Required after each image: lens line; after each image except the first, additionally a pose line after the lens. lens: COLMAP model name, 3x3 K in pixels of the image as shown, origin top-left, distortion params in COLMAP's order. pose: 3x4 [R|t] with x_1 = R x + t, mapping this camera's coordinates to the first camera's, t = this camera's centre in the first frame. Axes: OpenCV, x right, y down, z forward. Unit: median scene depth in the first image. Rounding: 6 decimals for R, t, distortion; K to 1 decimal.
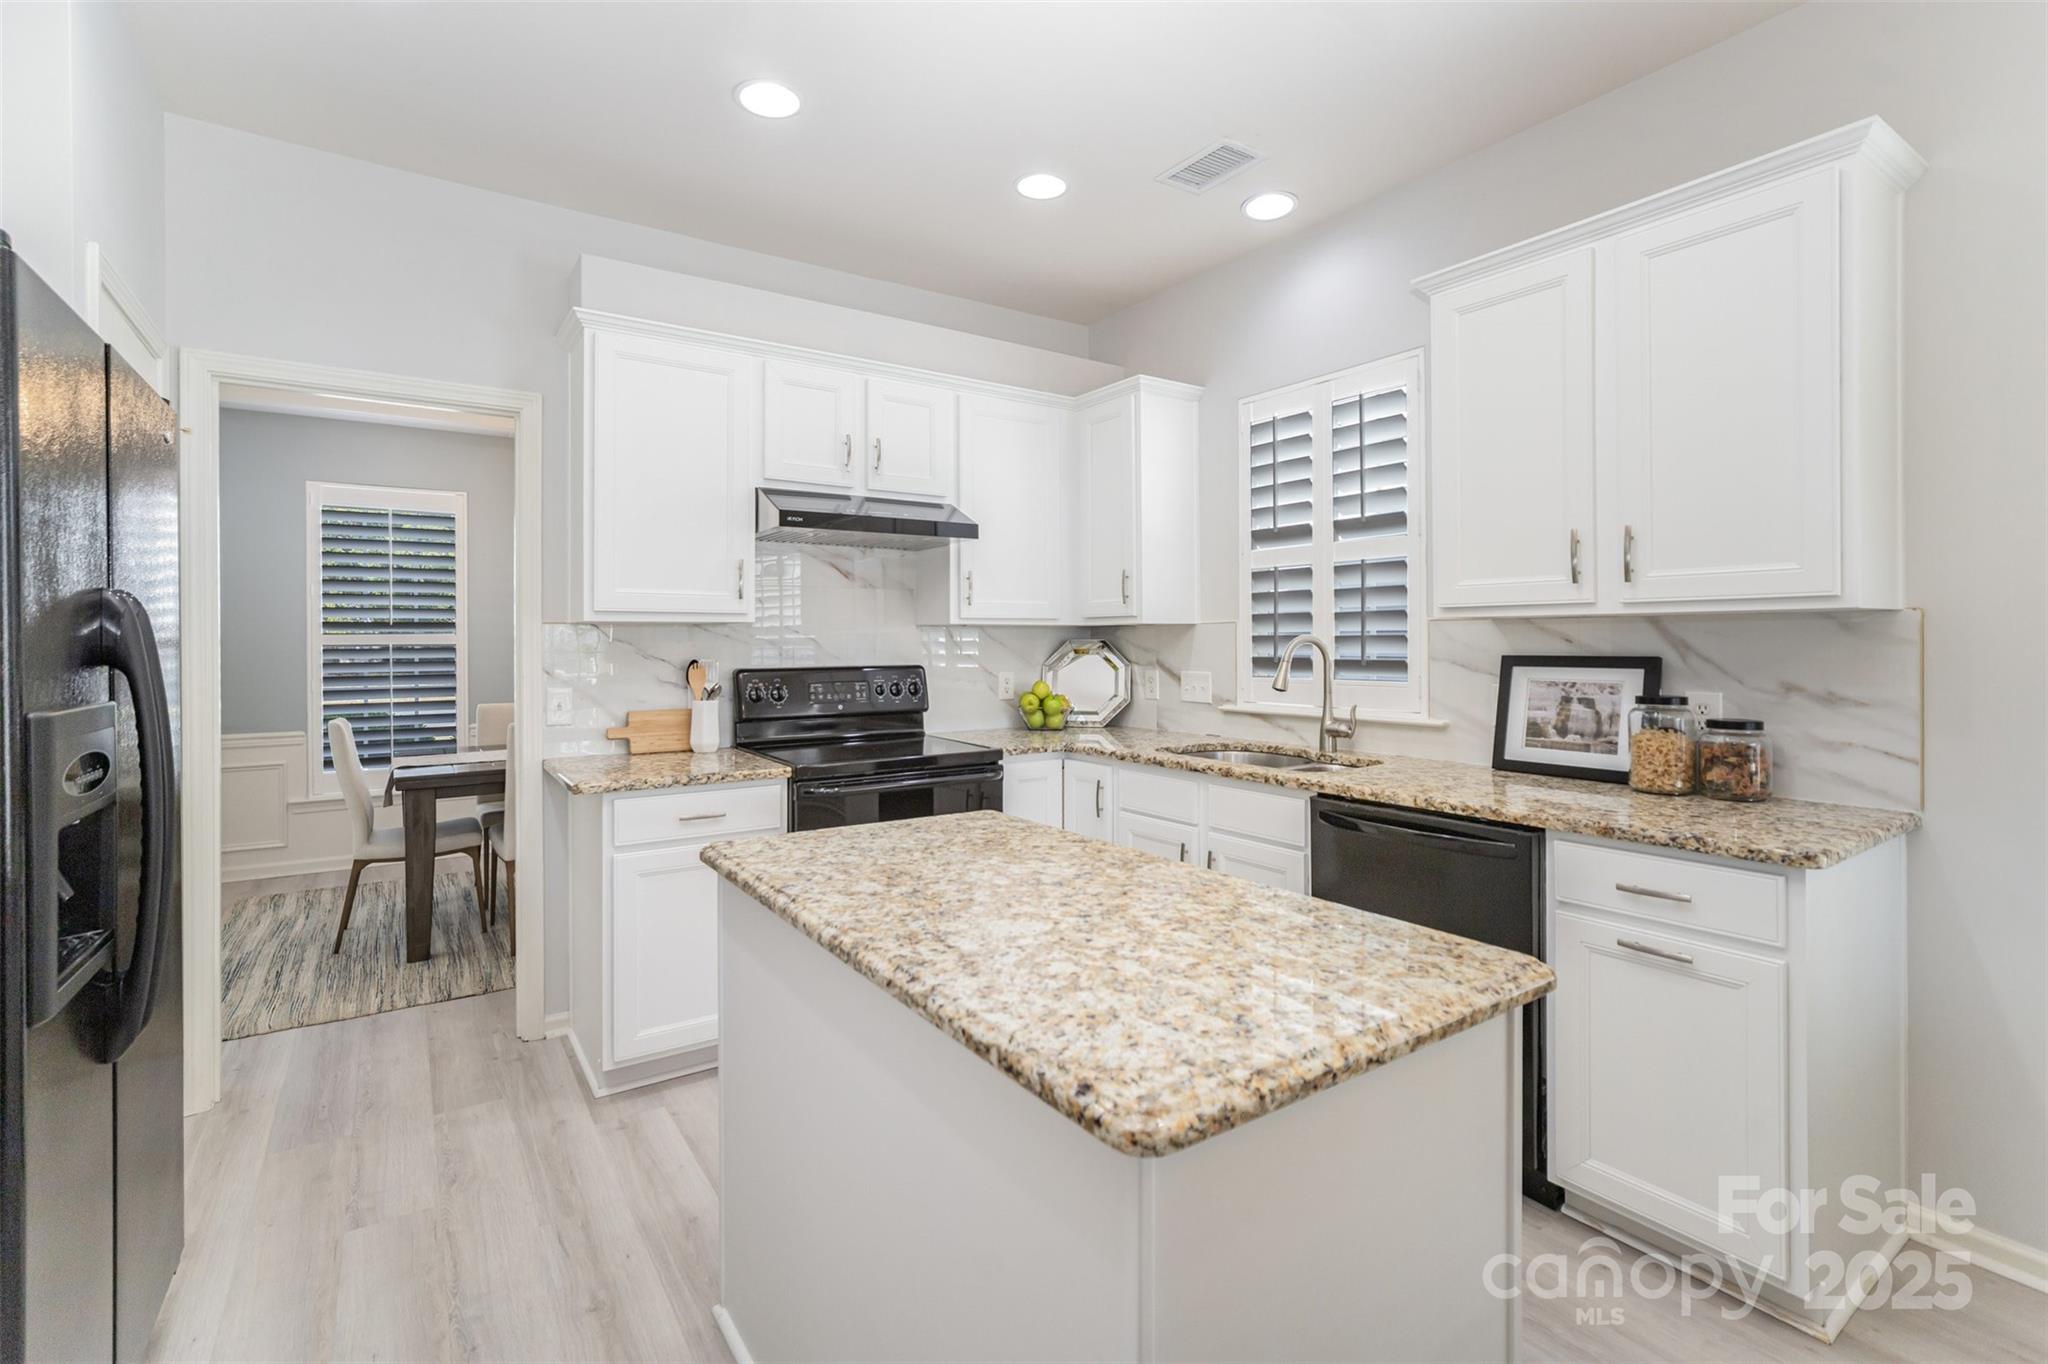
lens RADIAL K [[927.4, 0, 1020.9], [0, 927.4, 640.4], [0, 0, 1]] dist [-0.017095, 0.009335]
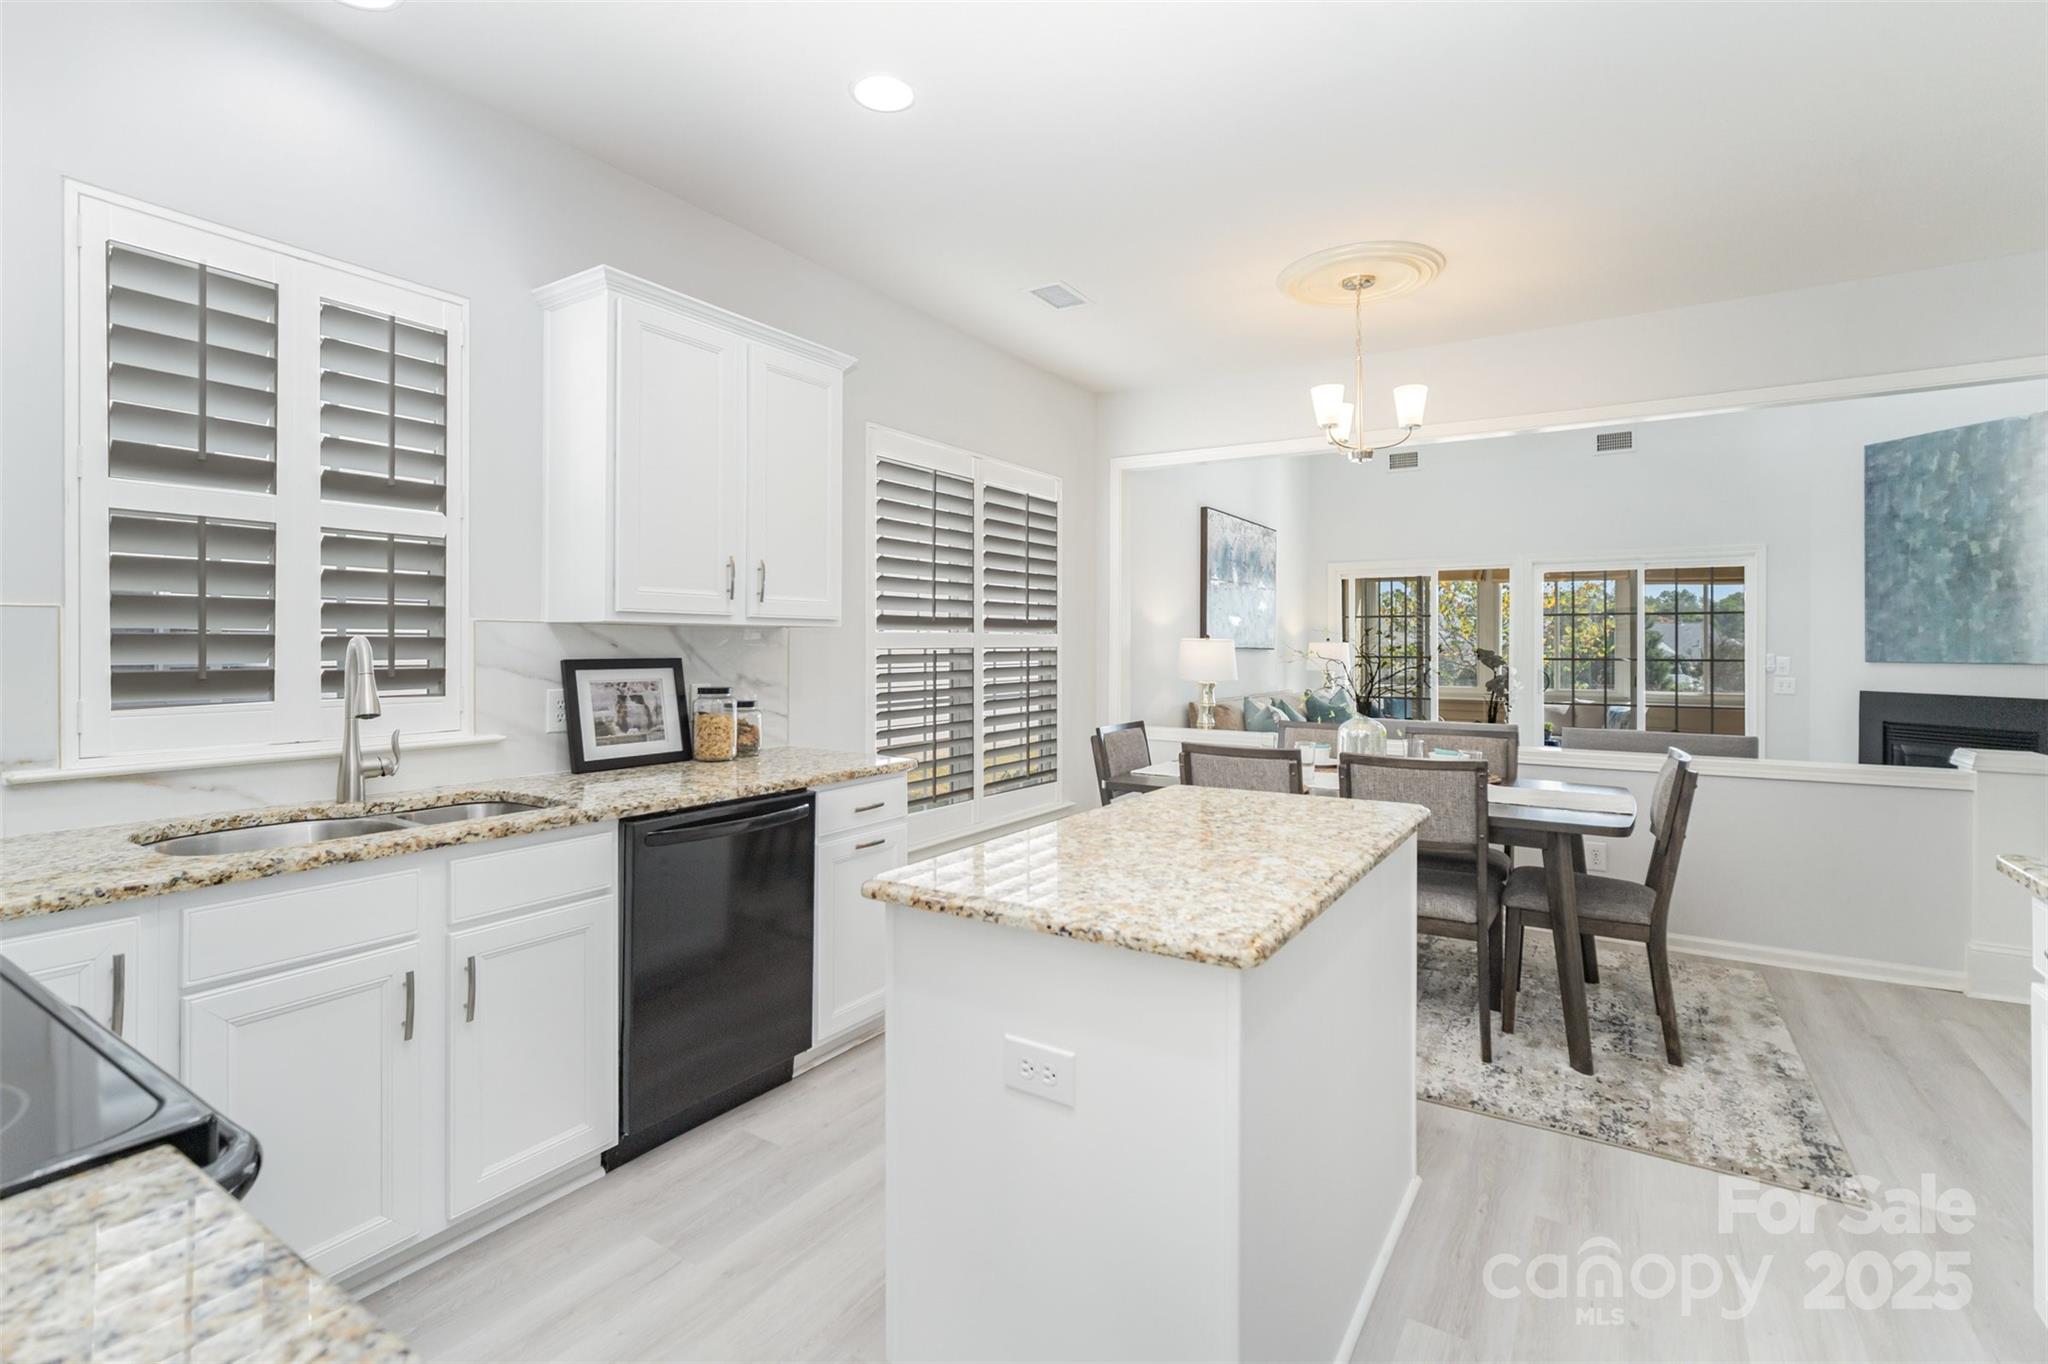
lens RADIAL K [[927.4, 0, 1020.9], [0, 927.4, 640.4], [0, 0, 1]] dist [-0.017095, 0.009335]
pose [[-0.381750, 0.007919, 0.924232, -0.641099], [-0.002556, 0.999950, -0.009624, 0.004161], [-0.924262, -0.006037, -0.381711, 1.008305]]
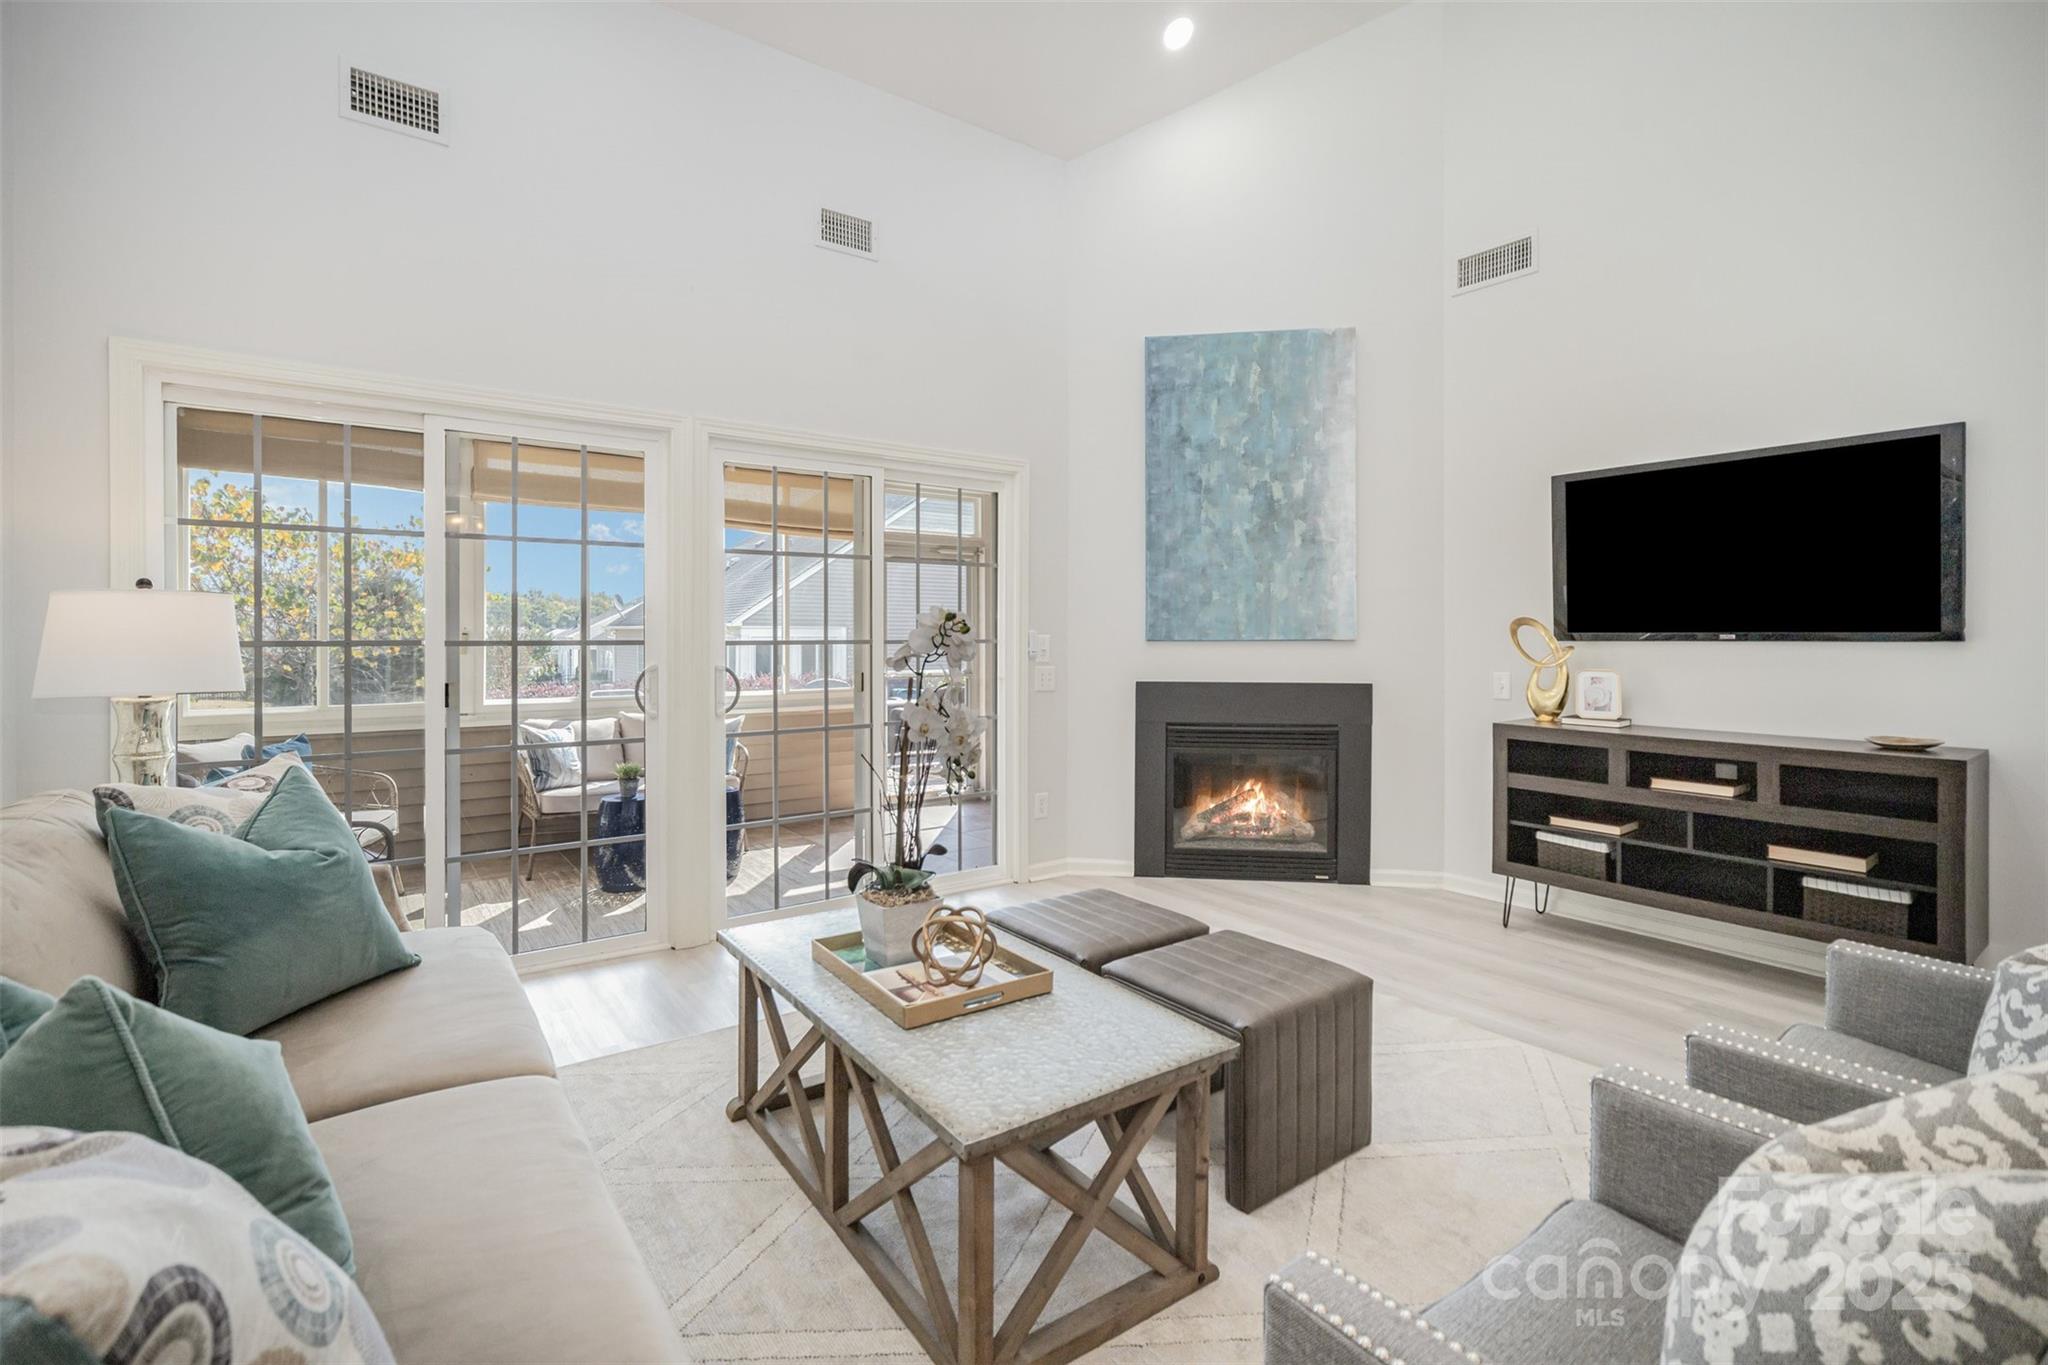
lens RADIAL K [[949.6, 0, 1023.5], [0, 949.6, 634.2], [0, 0, 1]] dist [-0.012486, 0.013370]
pose [[-0.999340, 0.003662, -0.036151, 1.191478], [0.003833, 0.999982, -0.004664, 0.028686], [0.036133, -0.004799, -0.999335, -0.311052]]
